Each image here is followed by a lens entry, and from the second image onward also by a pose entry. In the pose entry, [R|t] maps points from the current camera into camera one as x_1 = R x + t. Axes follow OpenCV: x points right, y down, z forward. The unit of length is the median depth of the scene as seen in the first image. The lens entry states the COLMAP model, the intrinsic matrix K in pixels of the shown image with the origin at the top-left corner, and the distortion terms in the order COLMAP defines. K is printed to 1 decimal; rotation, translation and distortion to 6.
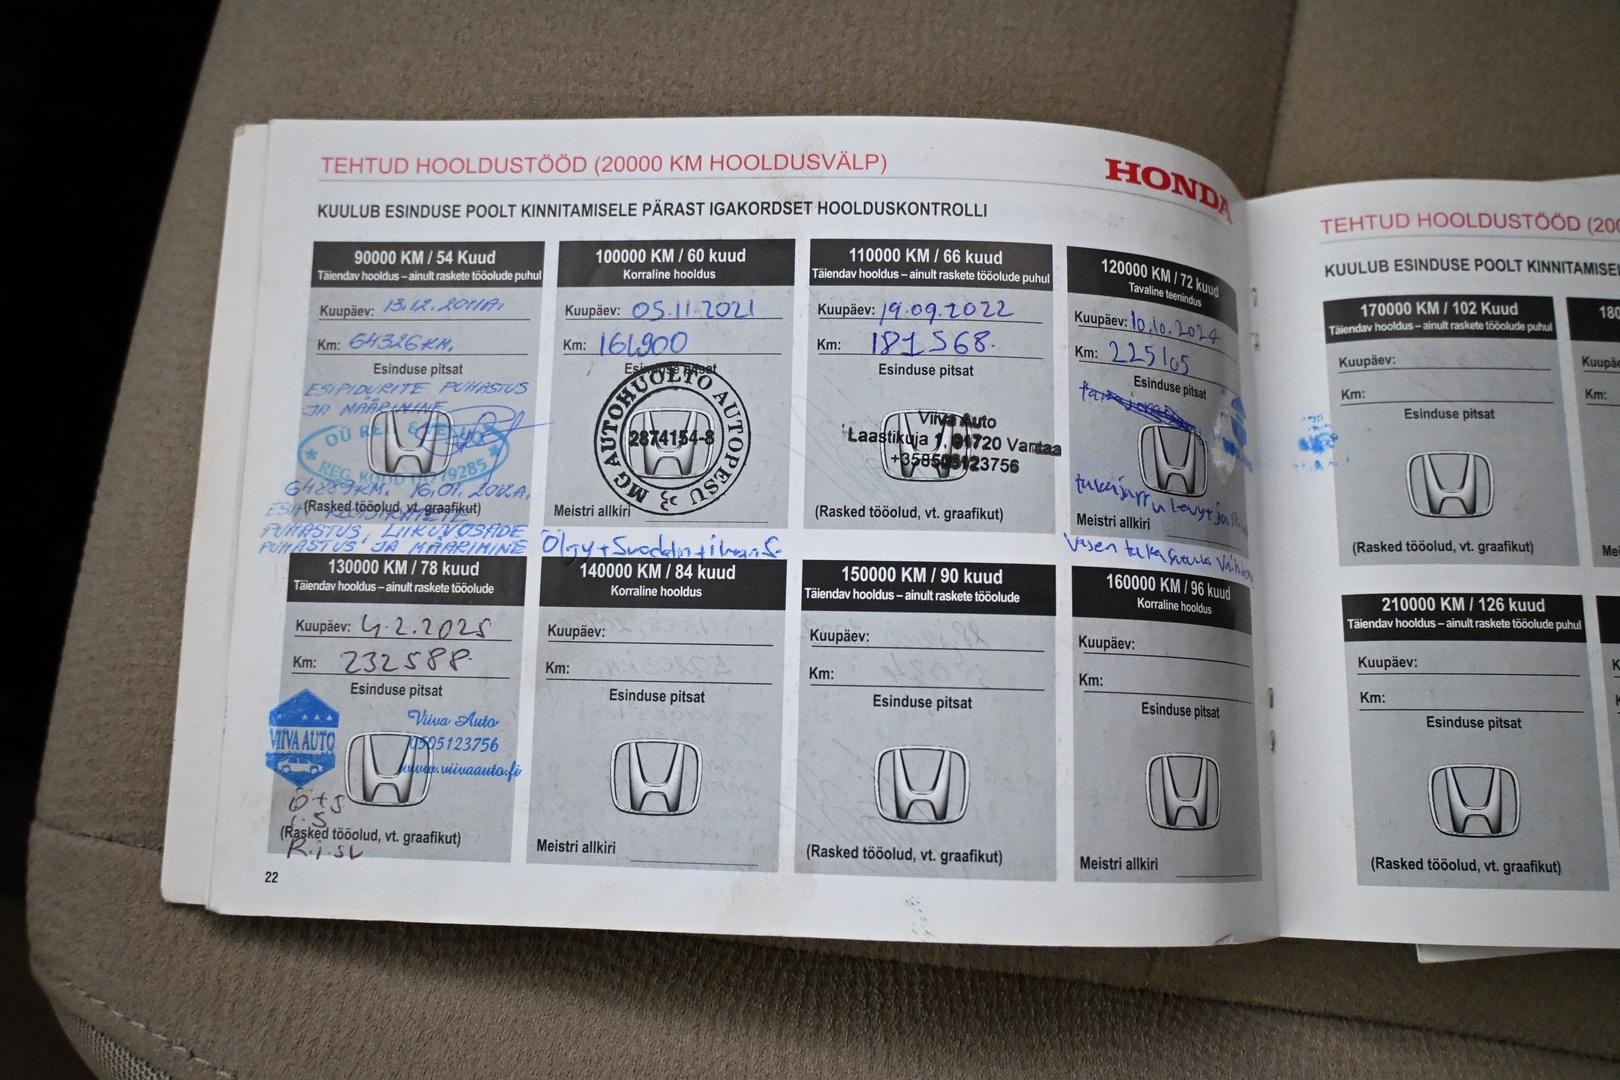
lens RADIAL K [[1385.6, 0, 809.7], [0, 1385.6, 488.4], [0, 0, 1]] dist [-0.109504, -0.001623]
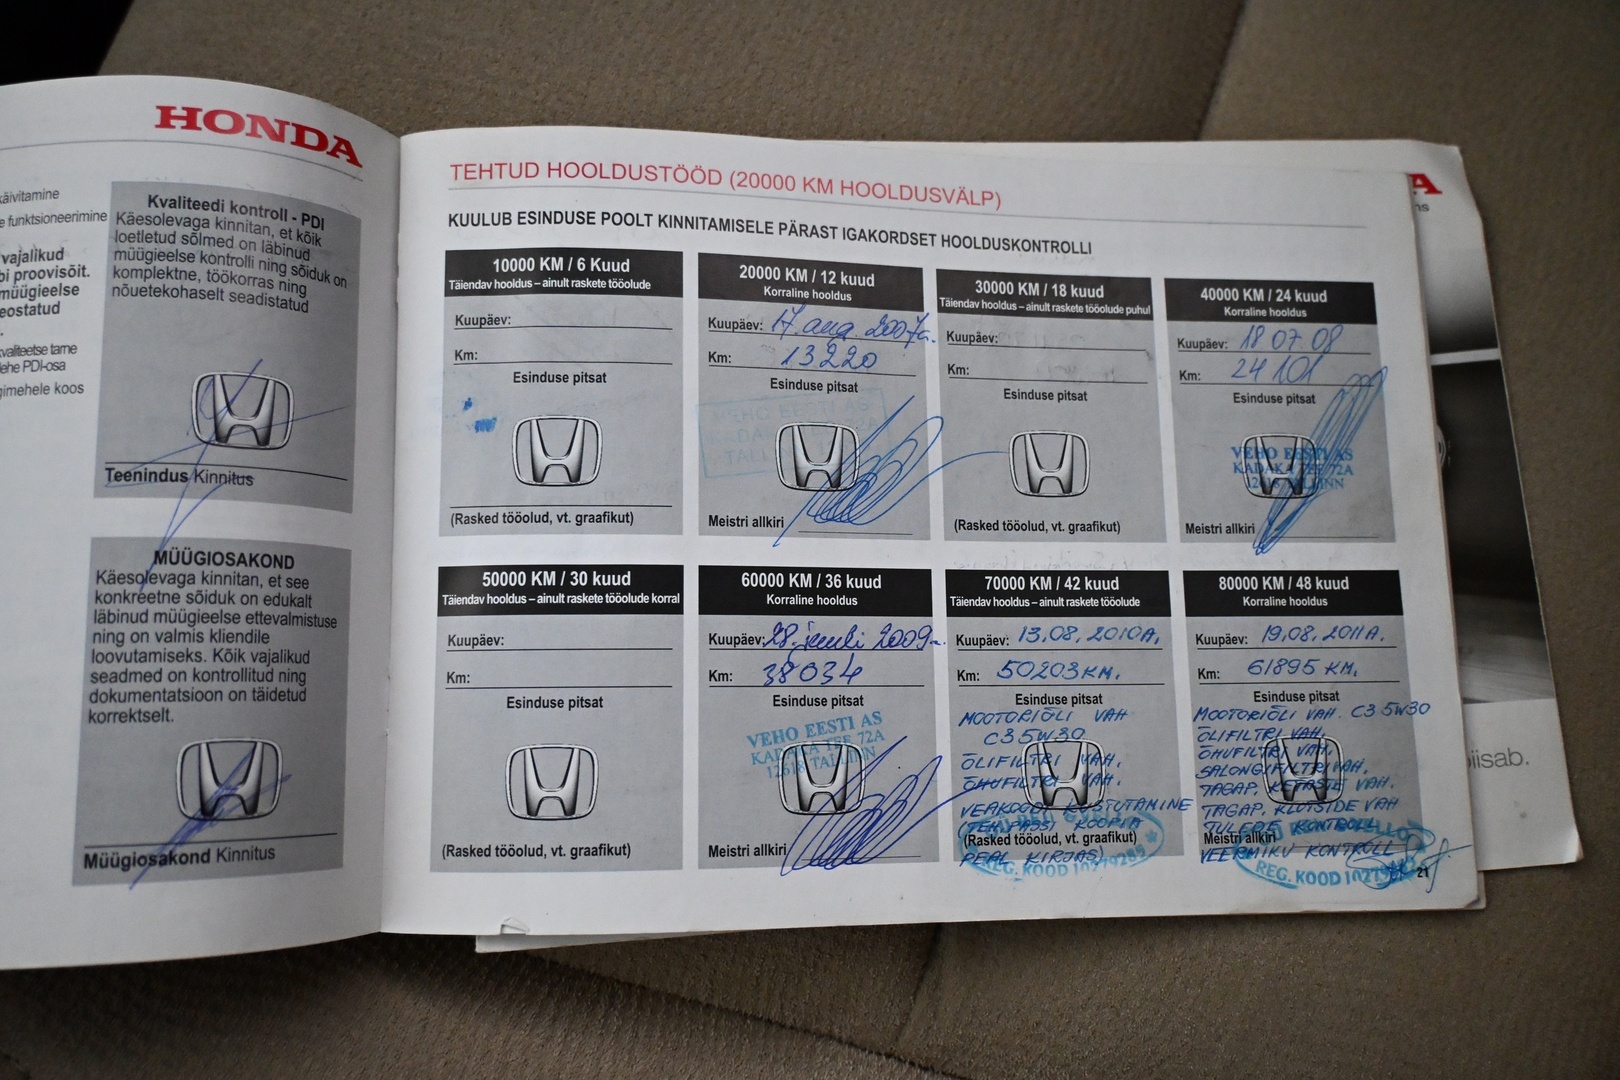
lens RADIAL K [[1357.6, 0, 810.0], [0, 1357.6, 540.0], [0, 0, 1]] dist [-0.173559, -0.000216]
pose [[0.950713, 0.003237, 0.310055, -0.408891], [-0.014225, 0.999348, 0.033183, -0.004245], [-0.309746, -0.035958, 0.950139, 0.031934]]
